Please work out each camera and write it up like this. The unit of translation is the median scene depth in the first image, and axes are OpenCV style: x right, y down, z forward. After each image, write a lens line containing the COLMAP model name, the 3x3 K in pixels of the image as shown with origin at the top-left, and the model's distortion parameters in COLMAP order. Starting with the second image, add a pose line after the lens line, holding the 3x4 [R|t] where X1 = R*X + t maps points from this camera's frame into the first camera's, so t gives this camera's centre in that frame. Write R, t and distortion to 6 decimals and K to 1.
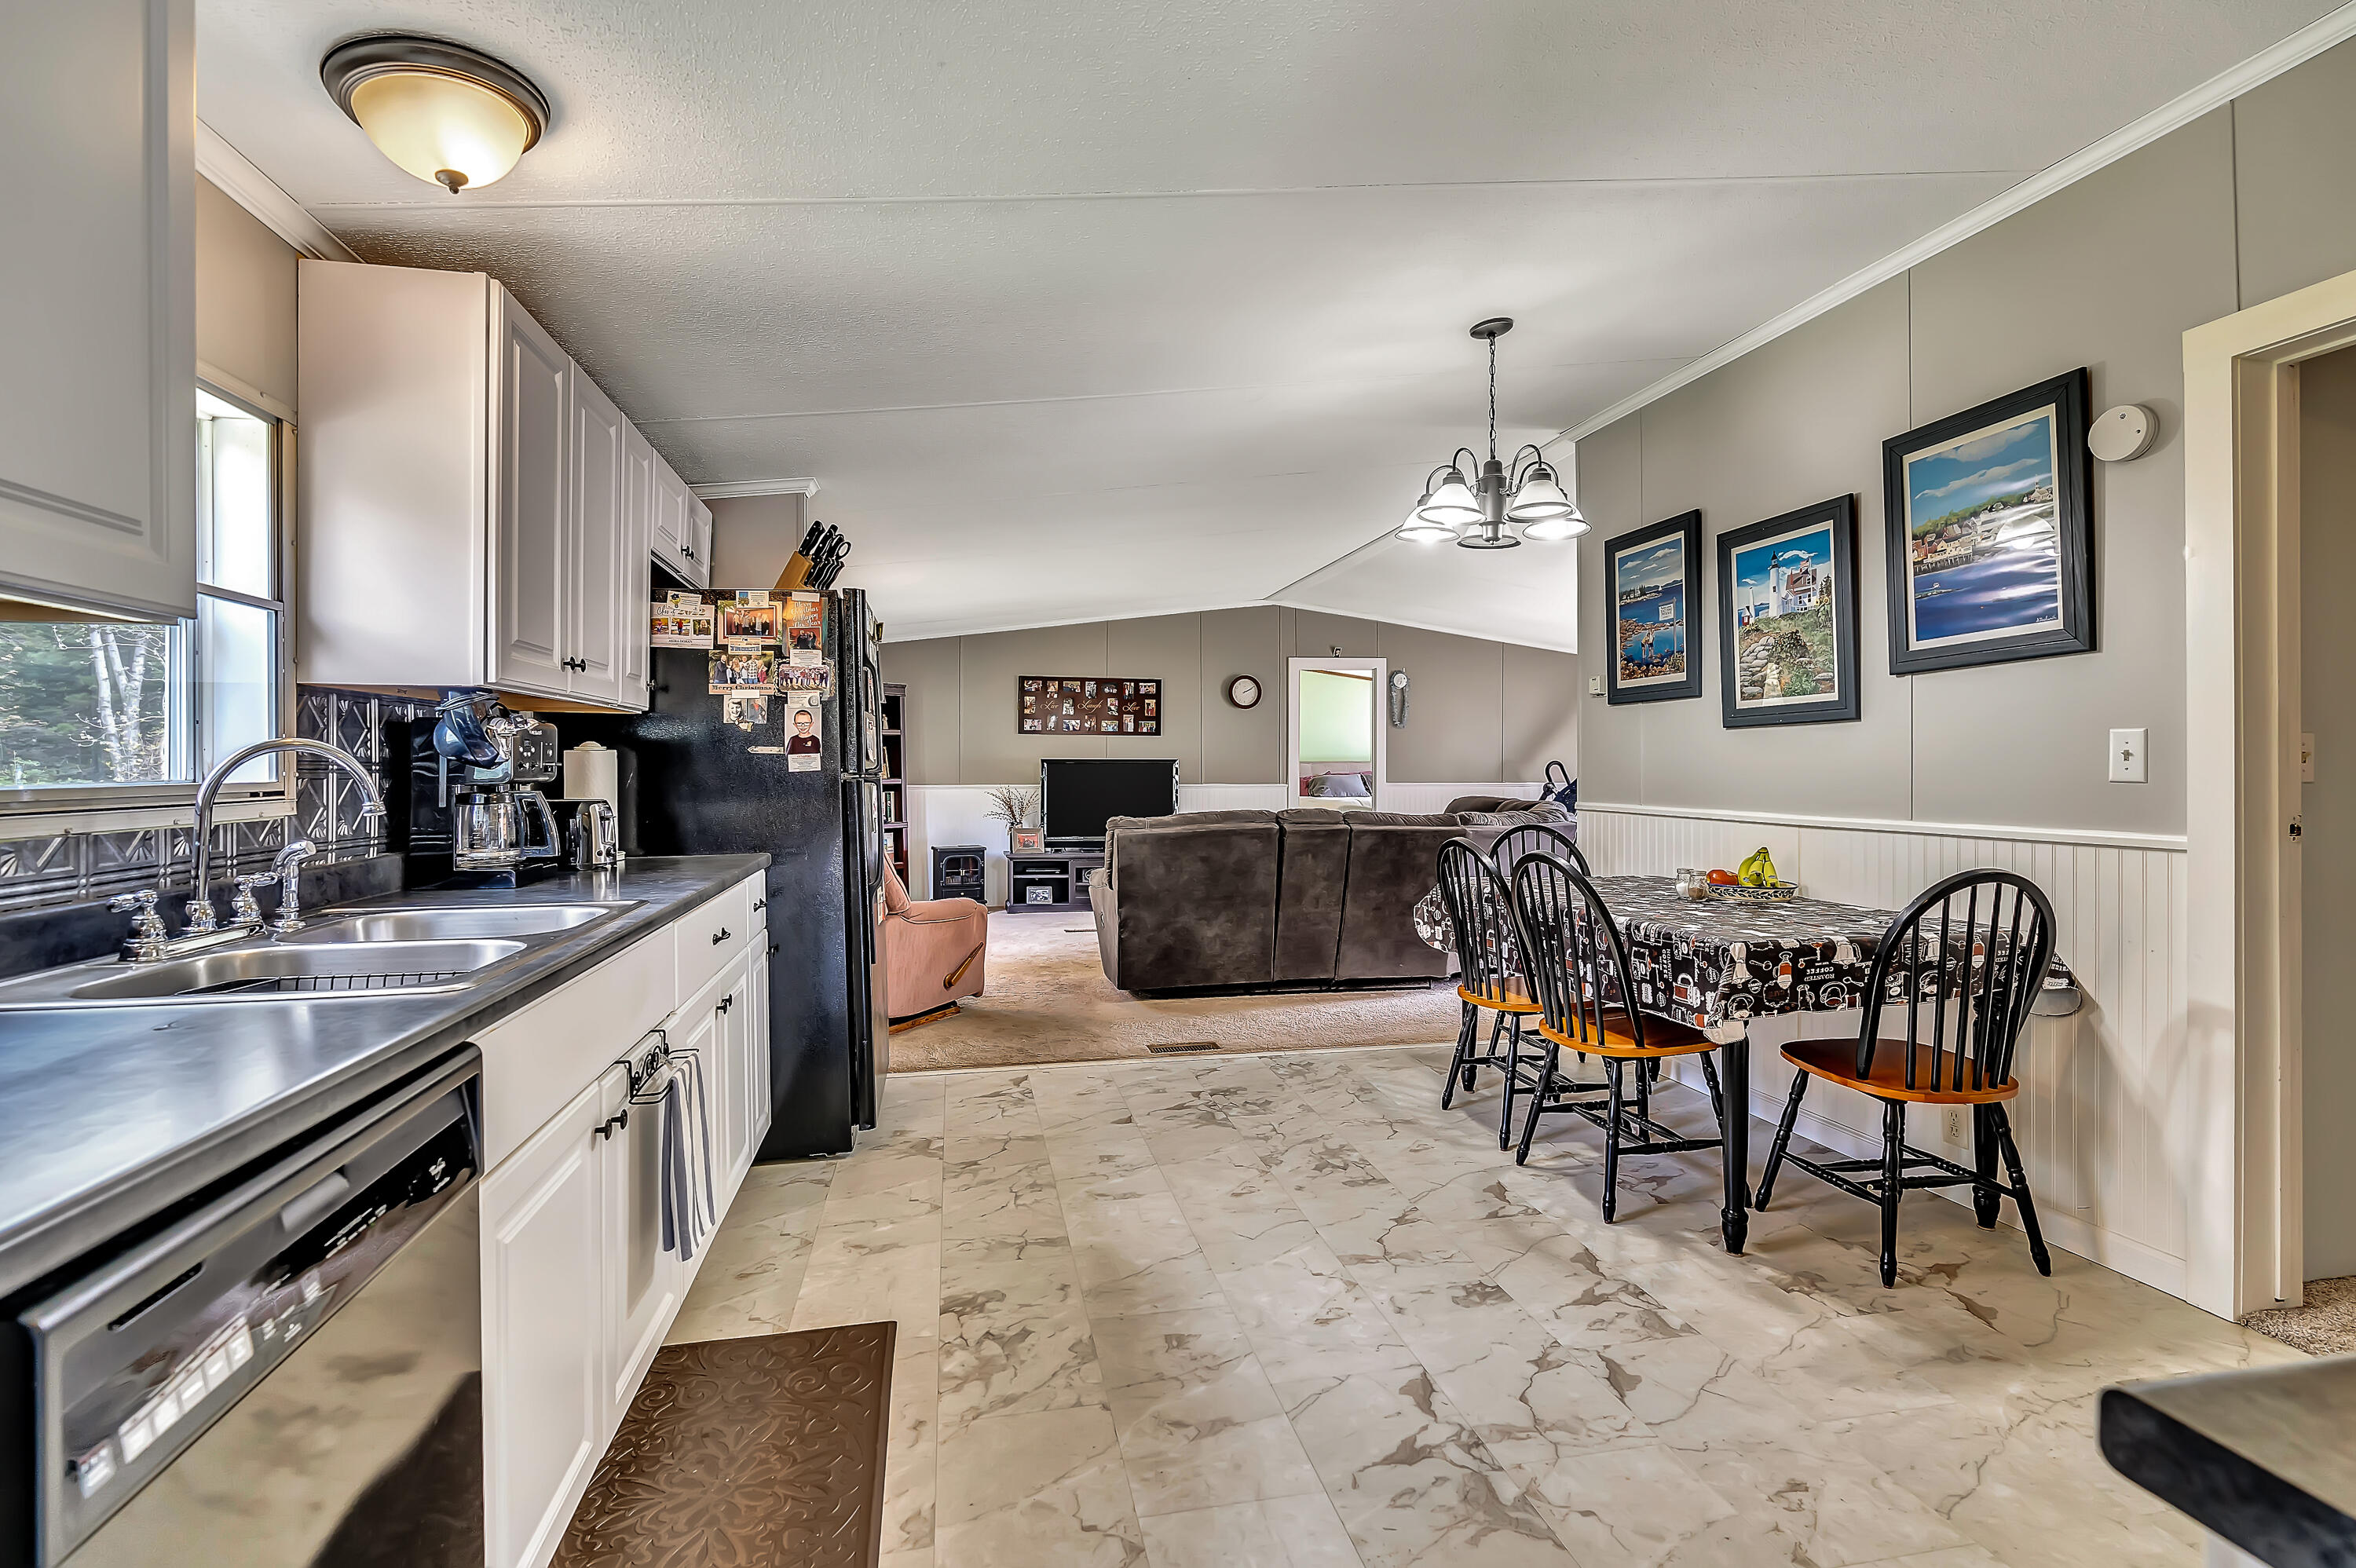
lens RADIAL K [[1115.5, 0, 1178.0], [0, 1115.5, 784.0], [0, 0, 1]] dist [-0.001085, -0.000176]
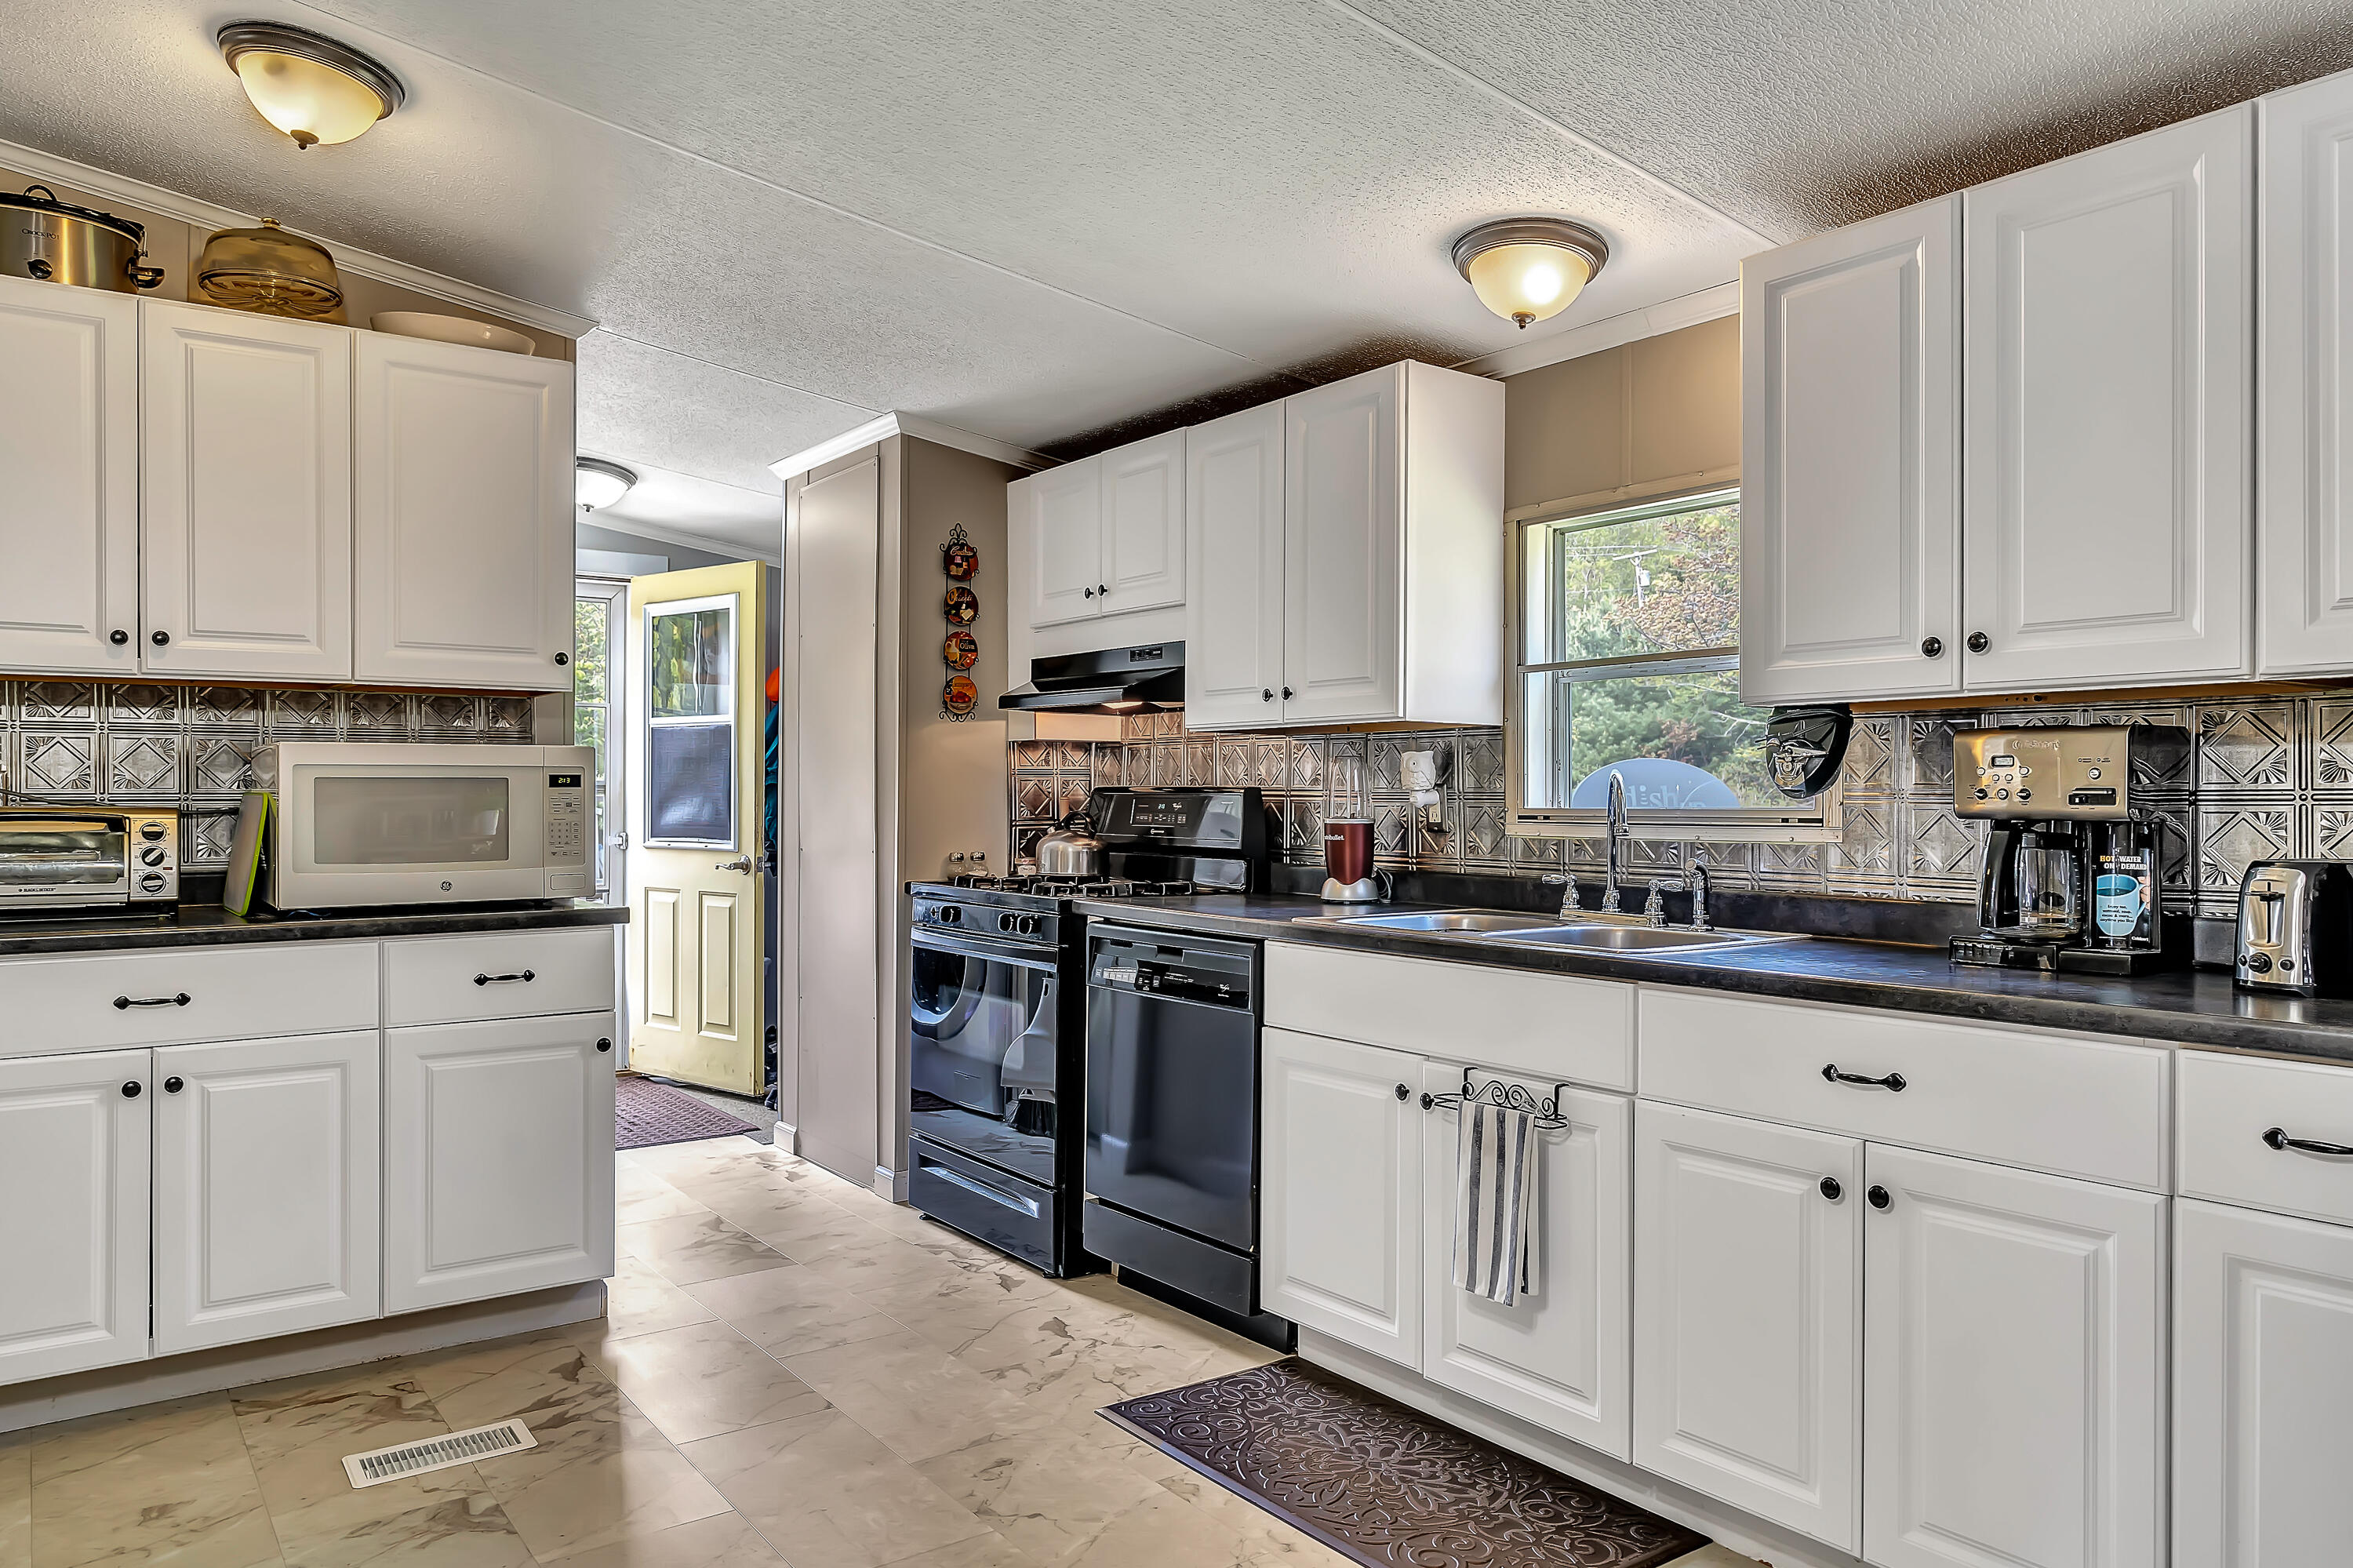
lens RADIAL K [[1601.5, 0, 1176.5], [0, 1601.5, 784.0], [0, 0, 1]] dist [0.005145, 0.005606]
pose [[-0.910602, -0.003323, -0.413271, 0.358314], [-0.007080, 0.999946, 0.007560, -0.032024], [0.413224, 0.009810, -0.910577, 2.037467]]
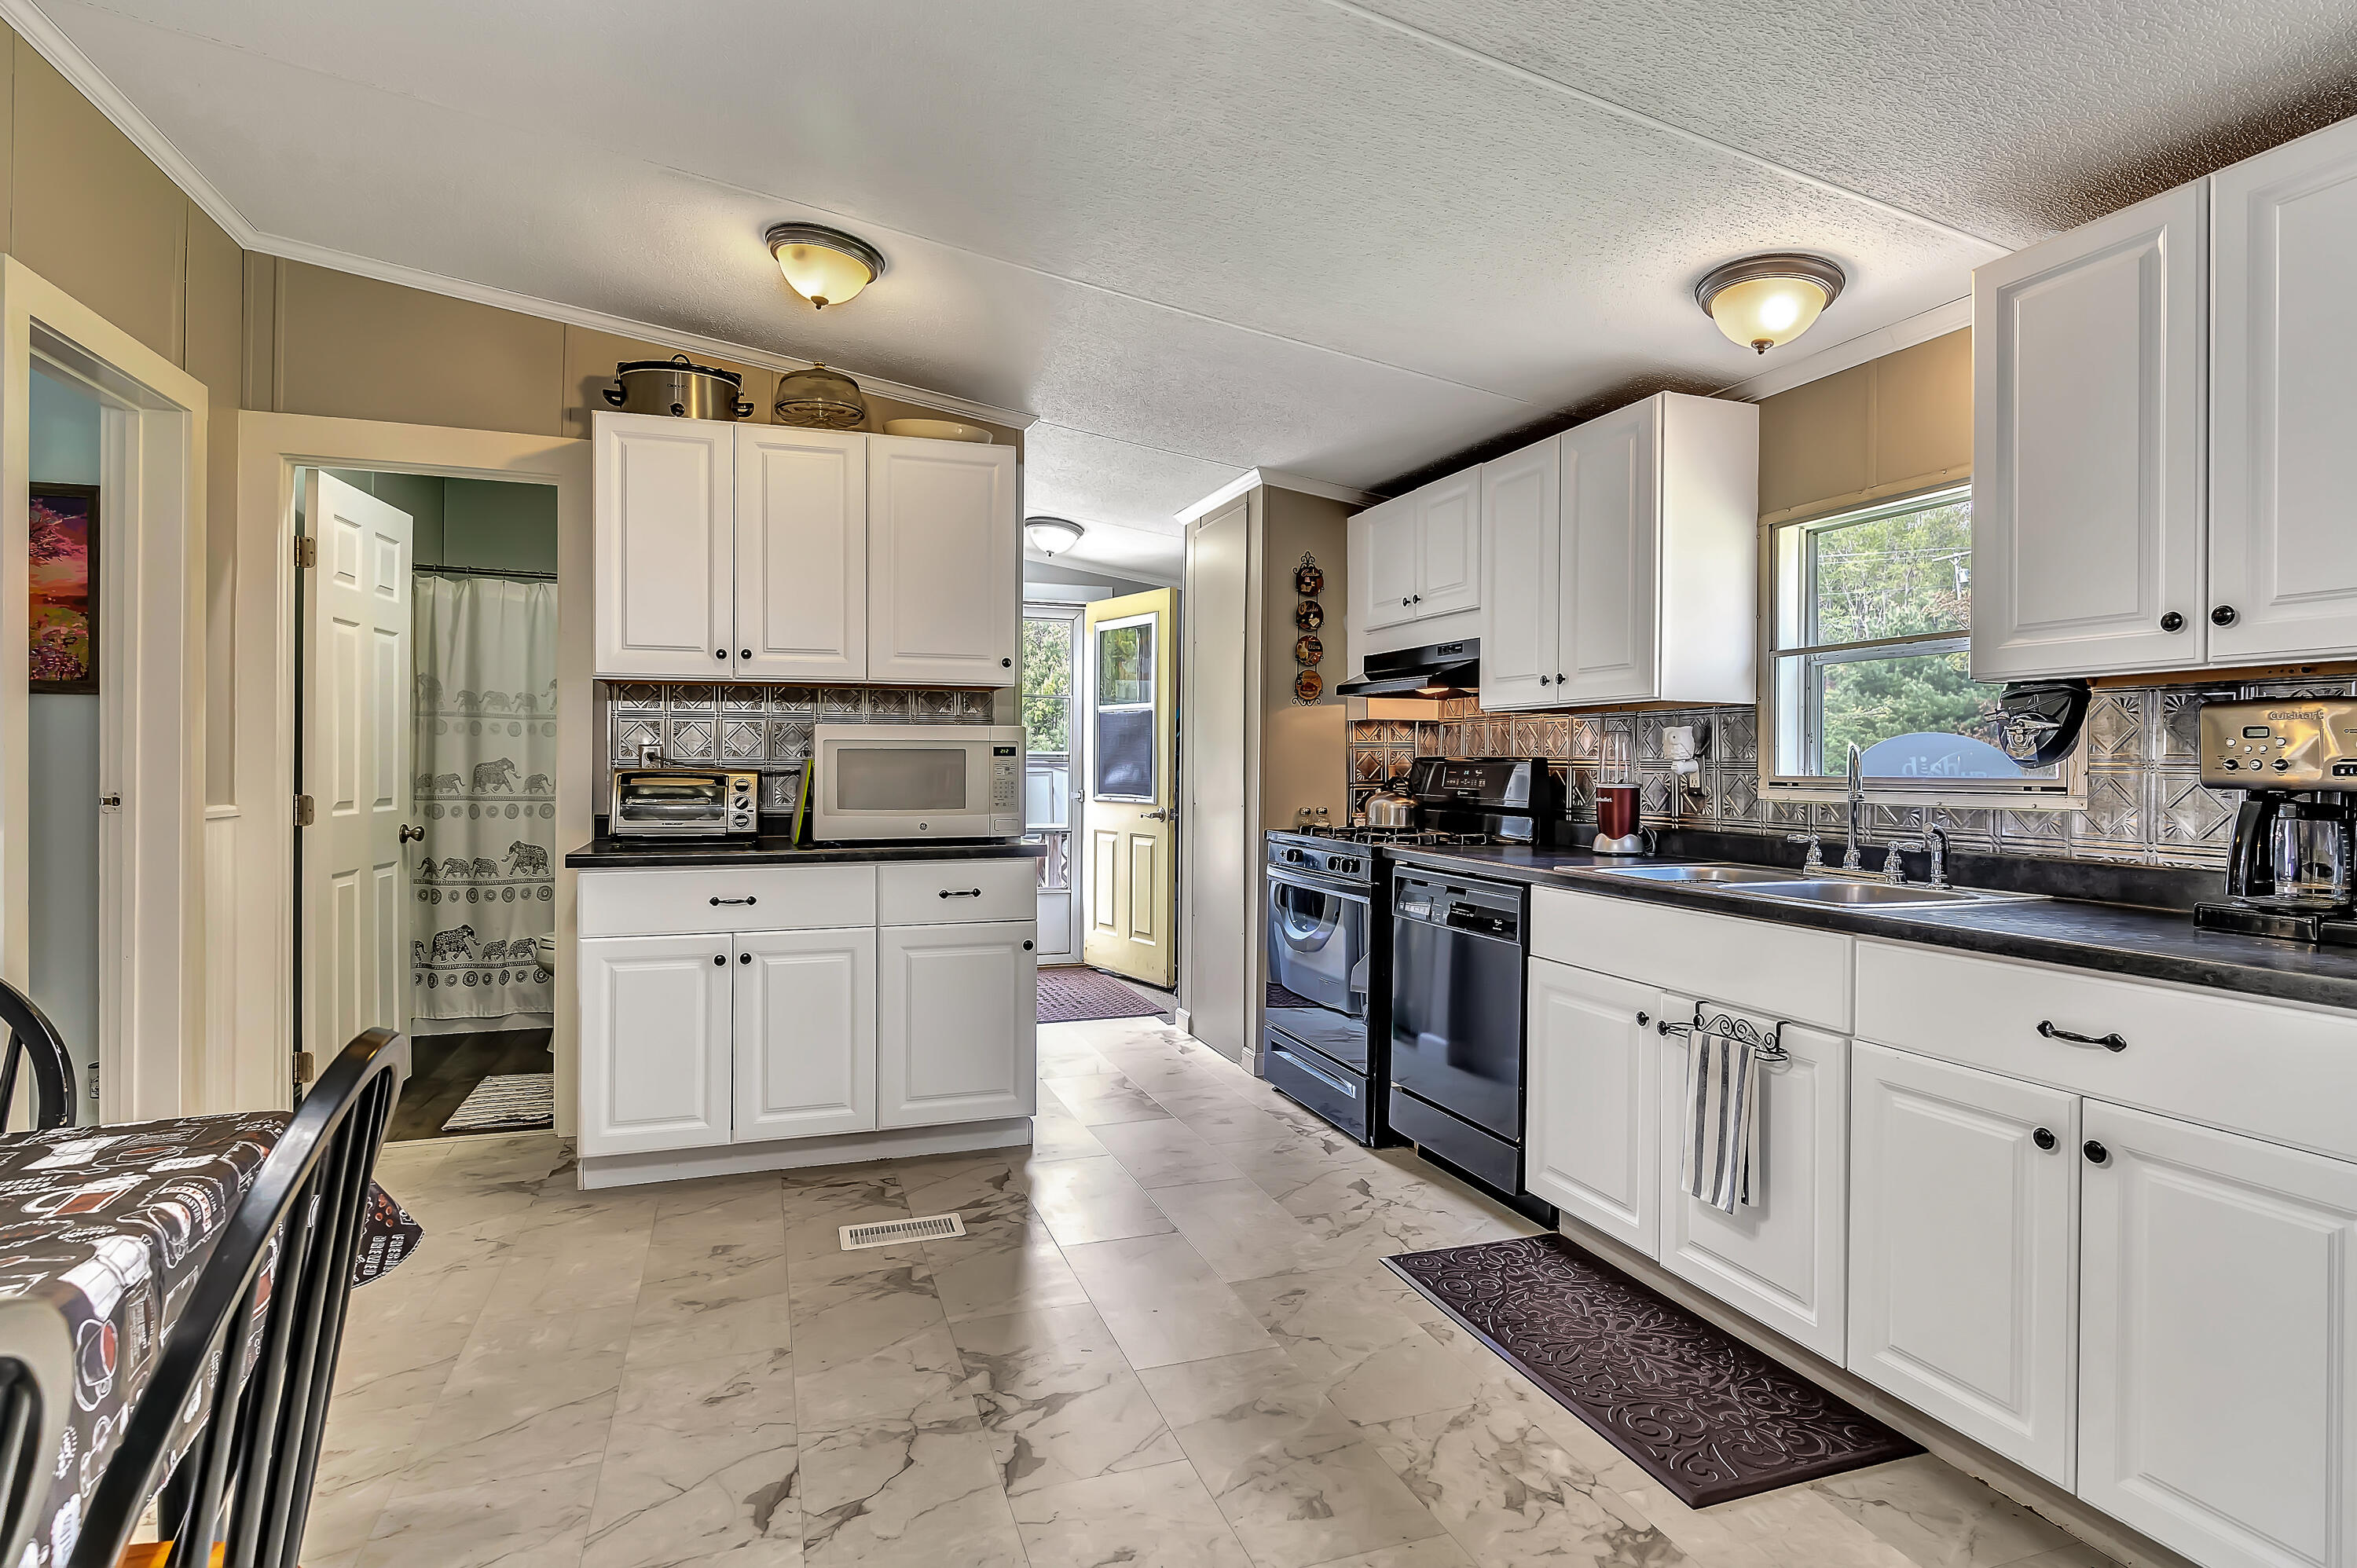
lens RADIAL K [[1217.4, 0, 1177.9], [0, 1217.4, 758.1], [0, 0, 1]] dist [0.000104, 0.002429]
pose [[-0.991649, -0.004372, -0.128892, 0.225435], [-0.005966, 0.999910, 0.011981, -0.030941], [0.128829, 0.012650, -0.991586, 2.011145]]
